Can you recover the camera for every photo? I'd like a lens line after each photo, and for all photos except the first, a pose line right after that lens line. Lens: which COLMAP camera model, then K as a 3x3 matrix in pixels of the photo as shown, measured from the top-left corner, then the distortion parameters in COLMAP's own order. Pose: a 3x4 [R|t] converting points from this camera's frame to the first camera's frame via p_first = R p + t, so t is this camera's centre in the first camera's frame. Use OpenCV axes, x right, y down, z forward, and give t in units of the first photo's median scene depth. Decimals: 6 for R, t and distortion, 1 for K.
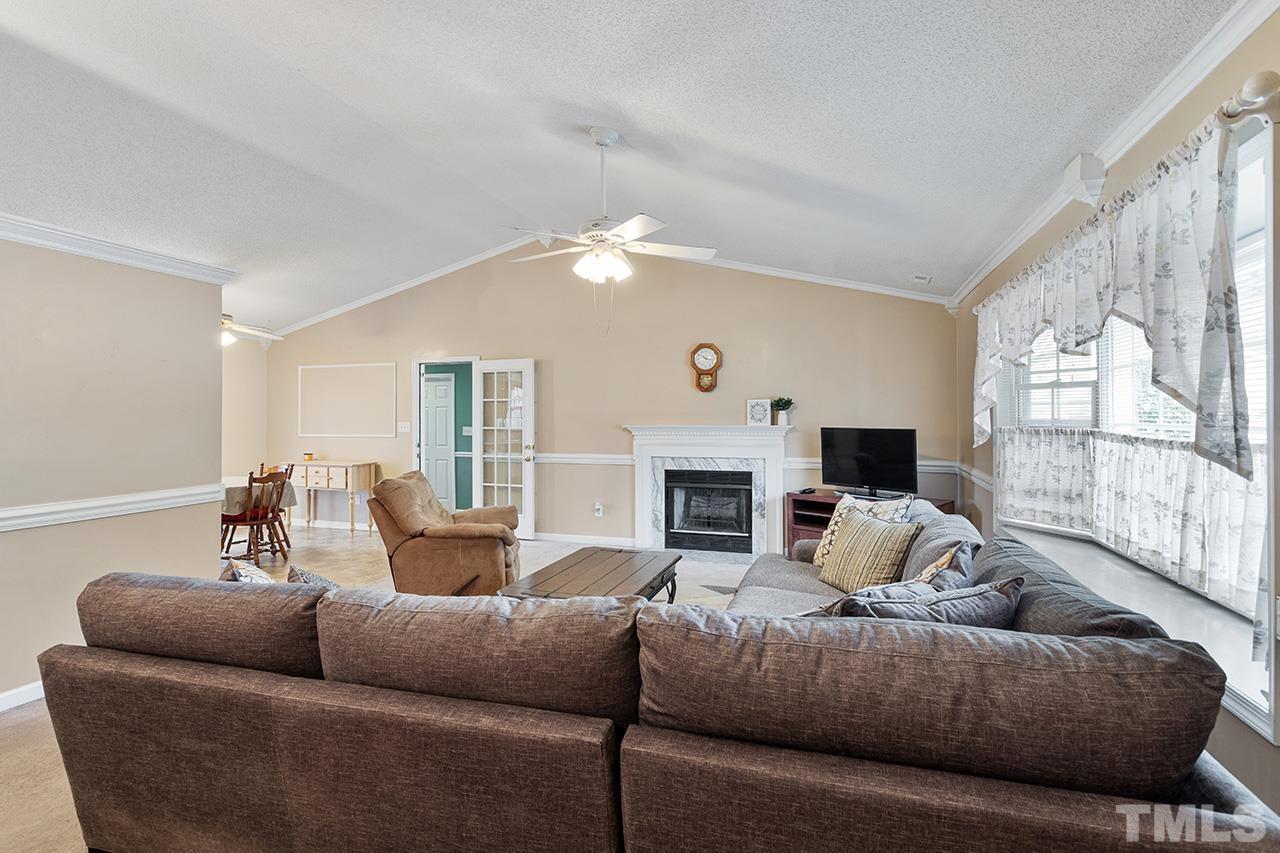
lens RADIAL K [[638.2, 0, 638.4], [0, 638.2, 412.9], [0, 0, 1]] dist [-0.001229, -0.000084]
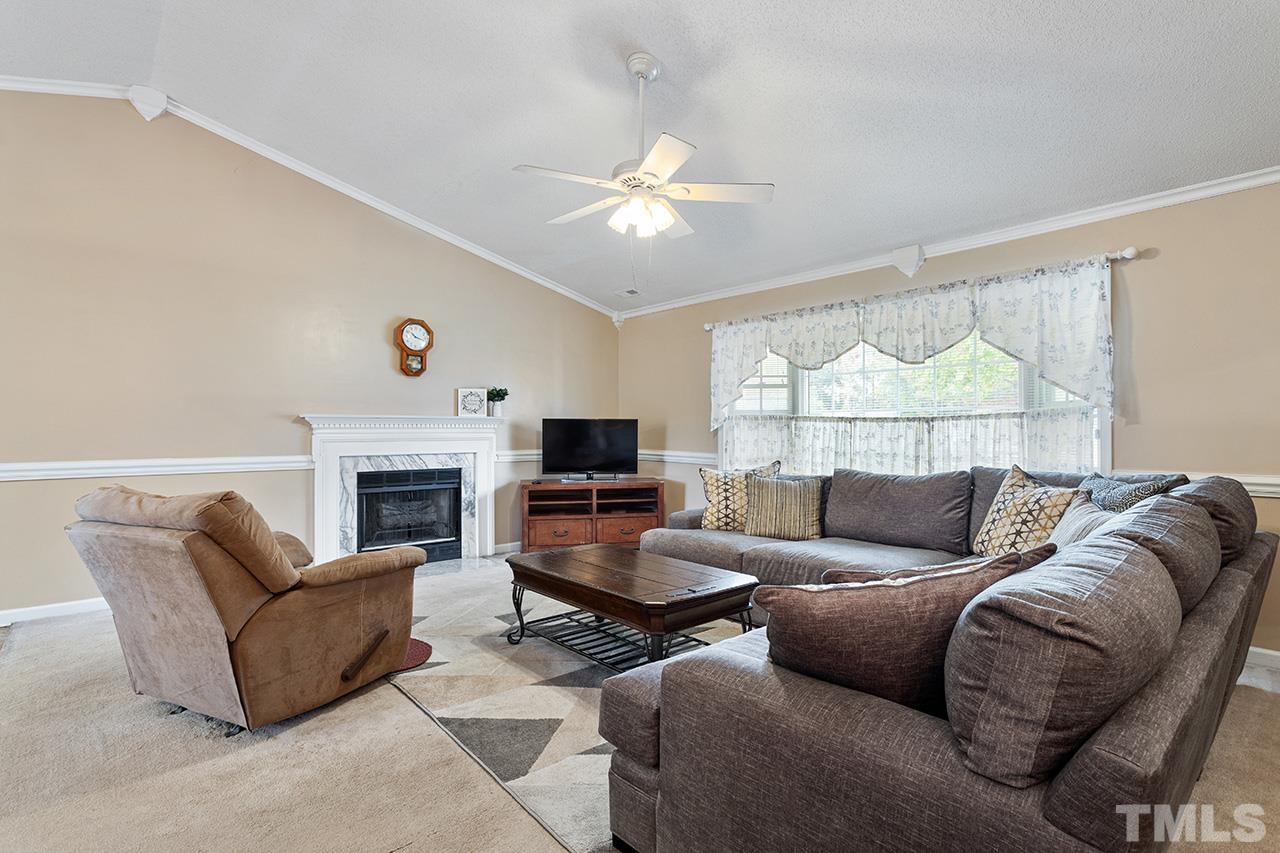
lens RADIAL K [[626.8, 0, 640.3], [0, 626.8, 421.3], [0, 0, 1]] dist [0.000393, 0.000470]
pose [[0.521969, 0.013618, 0.852856, -0.453011], [-0.004603, 0.999903, -0.013149, 0.036723], [-0.852952, 0.002938, 0.521981, 0.319674]]
